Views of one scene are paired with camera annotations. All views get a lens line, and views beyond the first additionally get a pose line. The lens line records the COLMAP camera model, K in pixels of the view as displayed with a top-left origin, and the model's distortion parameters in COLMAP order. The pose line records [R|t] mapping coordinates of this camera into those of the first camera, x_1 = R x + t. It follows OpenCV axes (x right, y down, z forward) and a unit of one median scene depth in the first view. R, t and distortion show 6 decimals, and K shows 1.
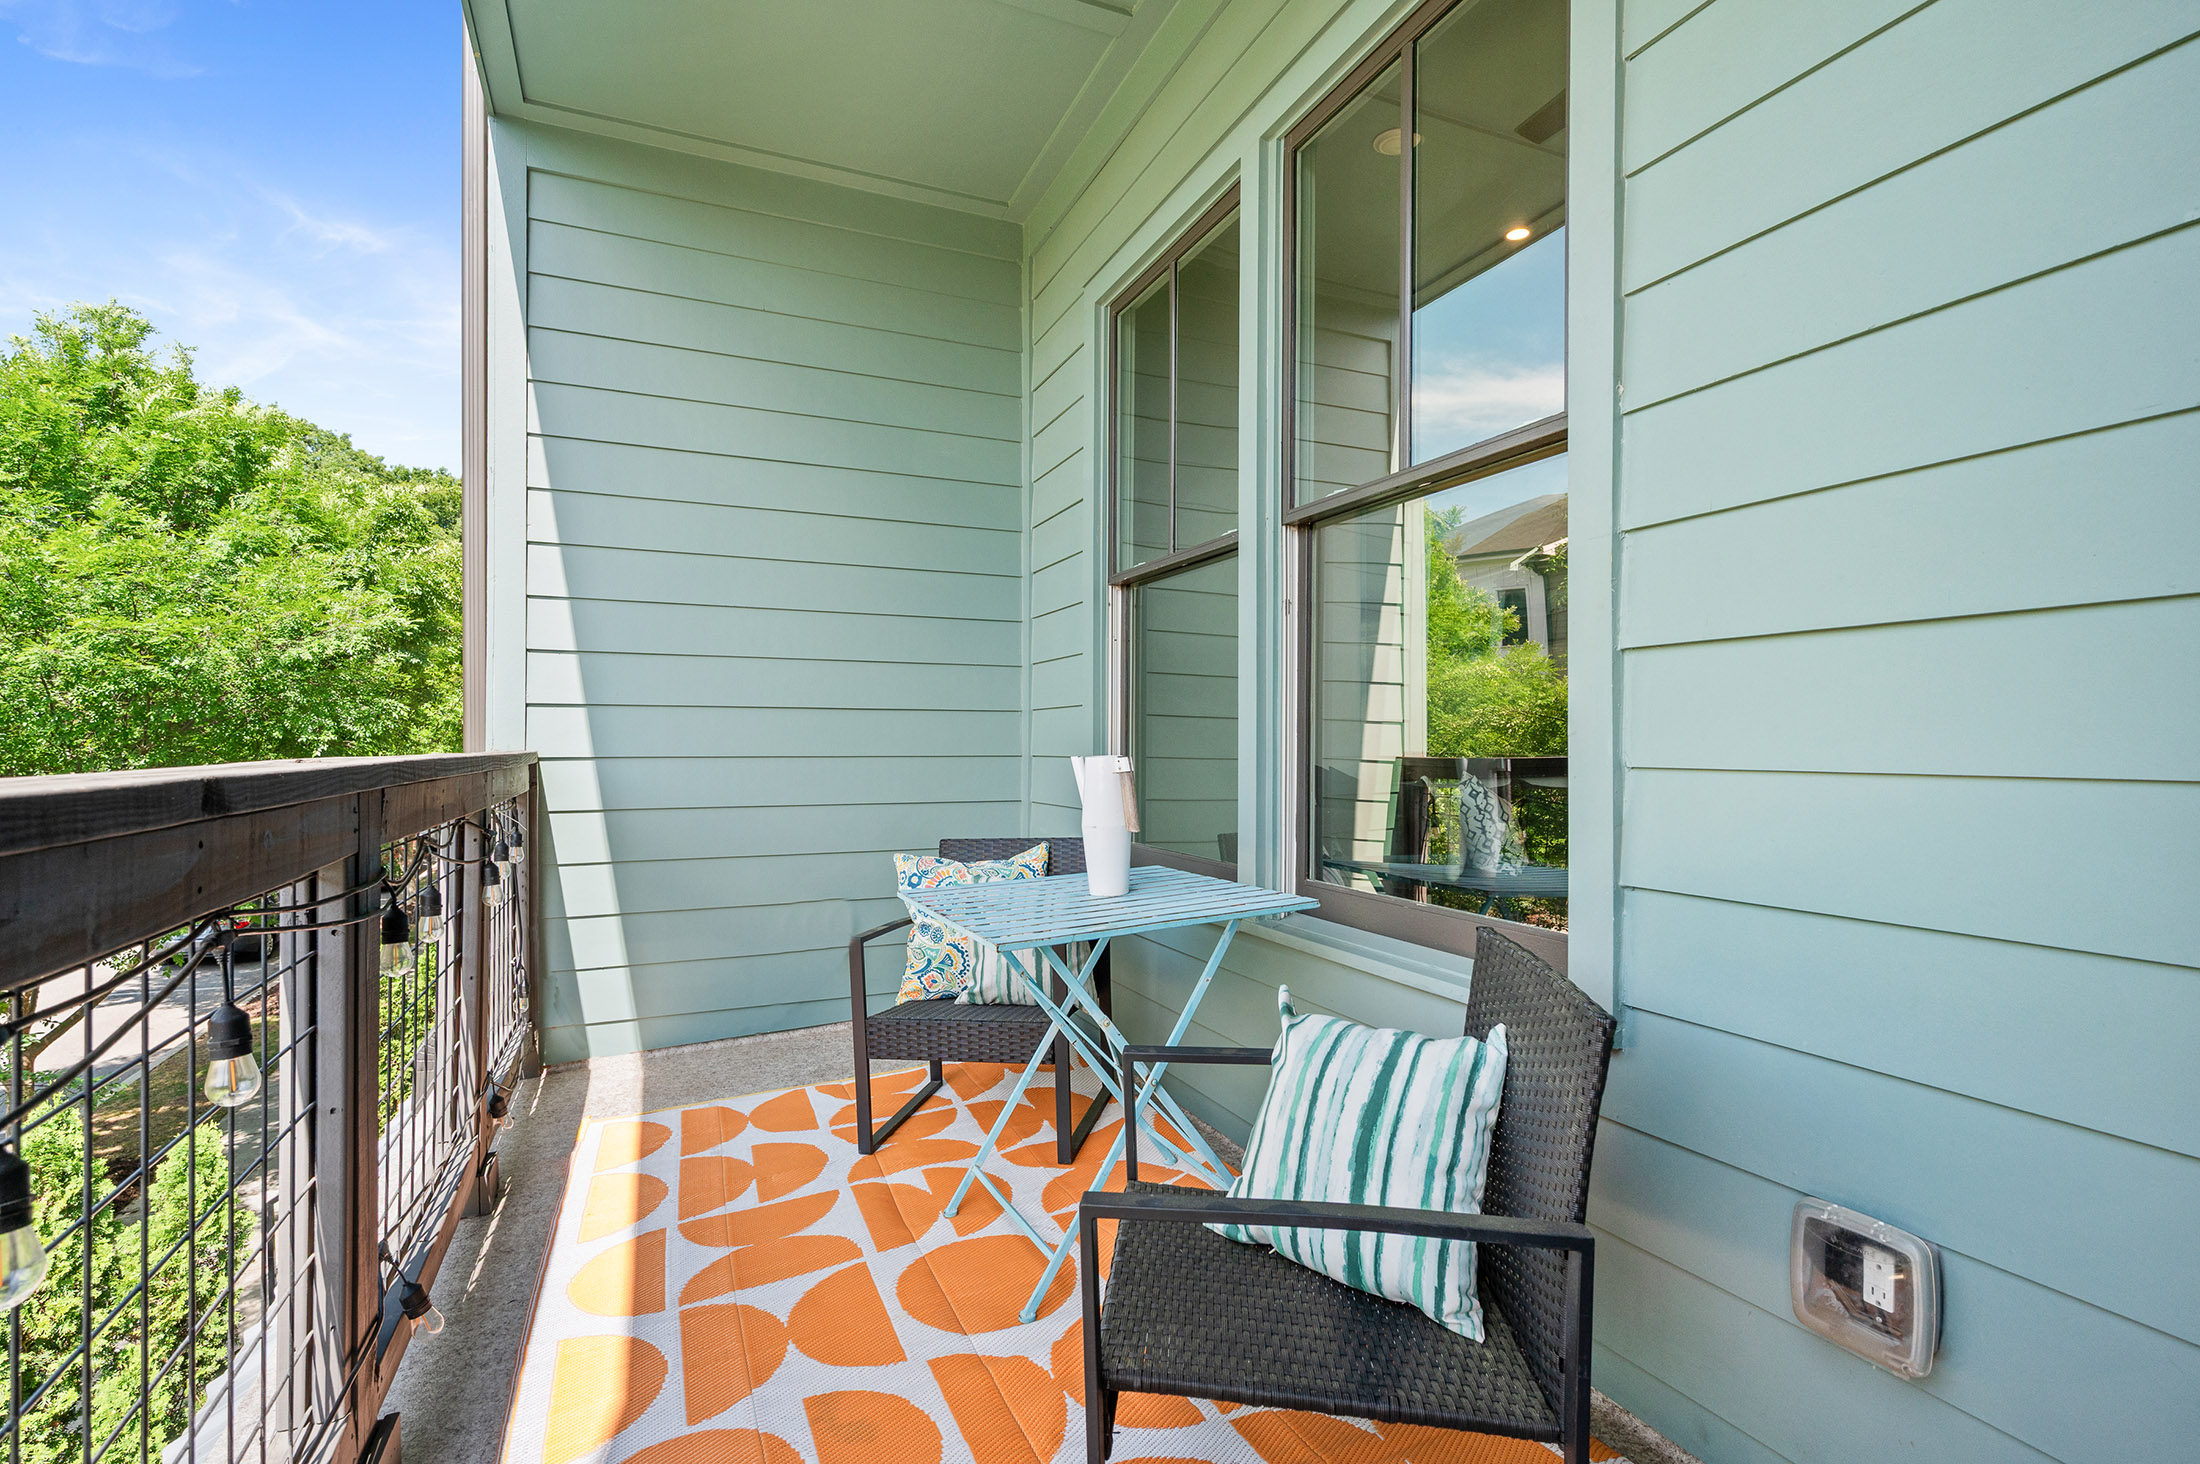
lens RADIAL K [[1019.8, 0, 1106.0], [0, 1019.8, 739.2], [0, 0, 1]] dist [0.000339, -0.000166]
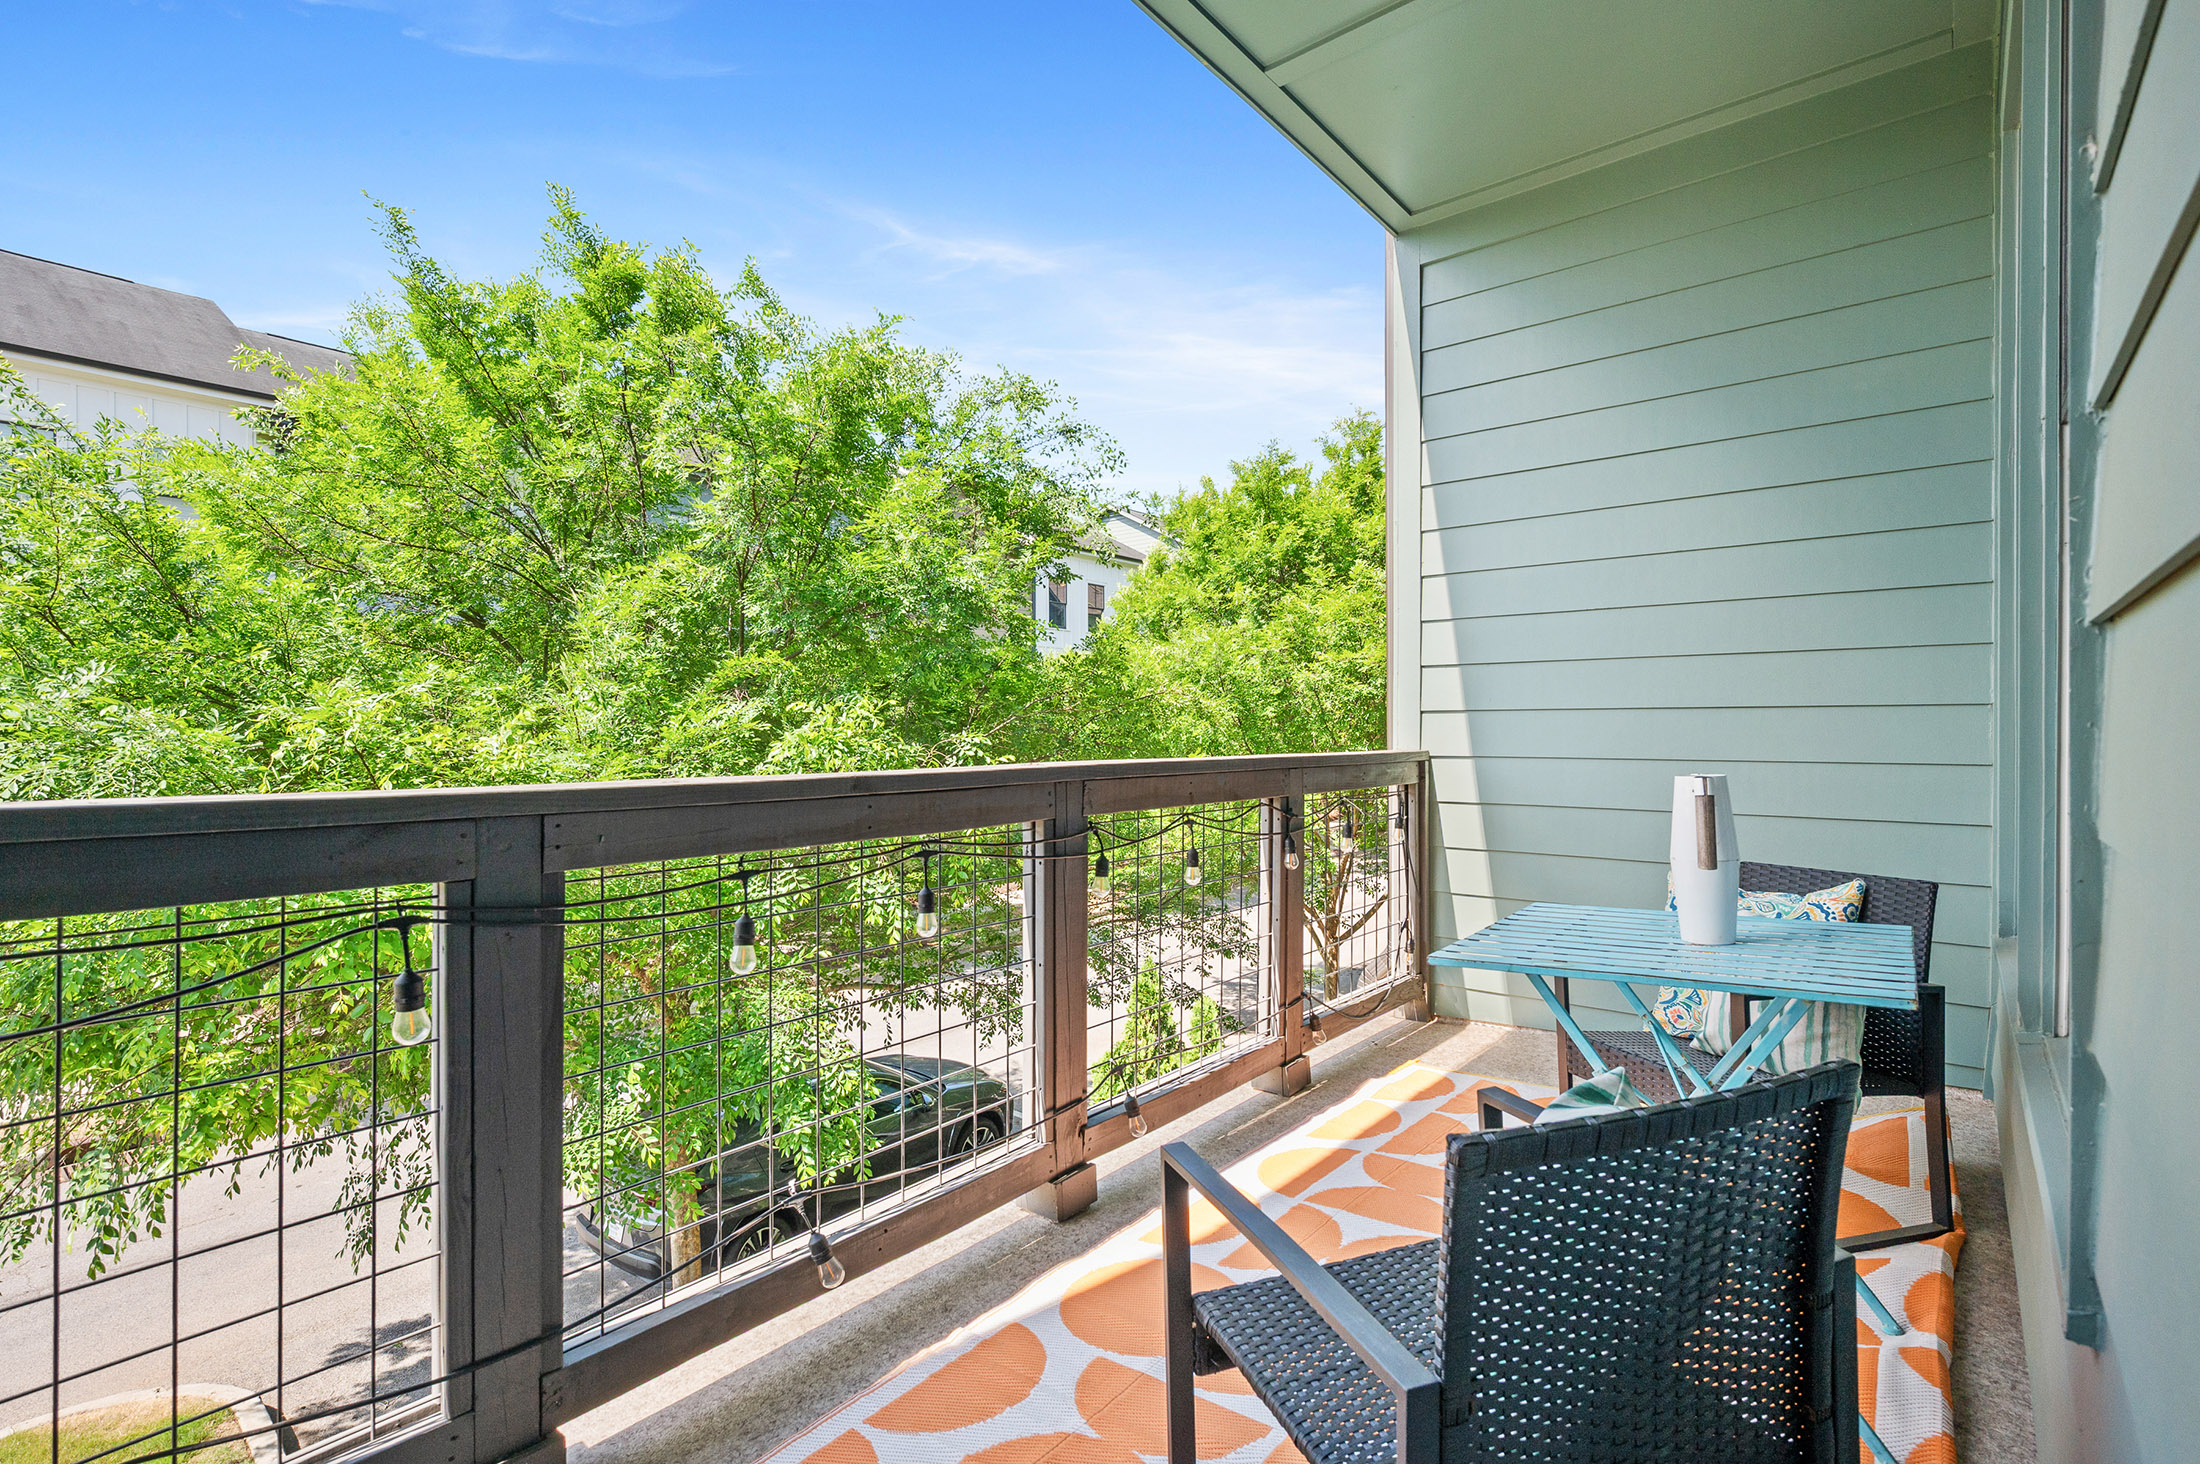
lens RADIAL K [[1019.8, 0, 1102.2], [0, 1019.8, 734.6], [0, 0, 1]] dist [0.000339, -0.000166]
pose [[0.439795, 0.001879, -0.898096, 0.349218], [0.005931, 0.999970, 0.004996, -0.015509], [0.898079, -0.007524, 0.439771, 0.127840]]
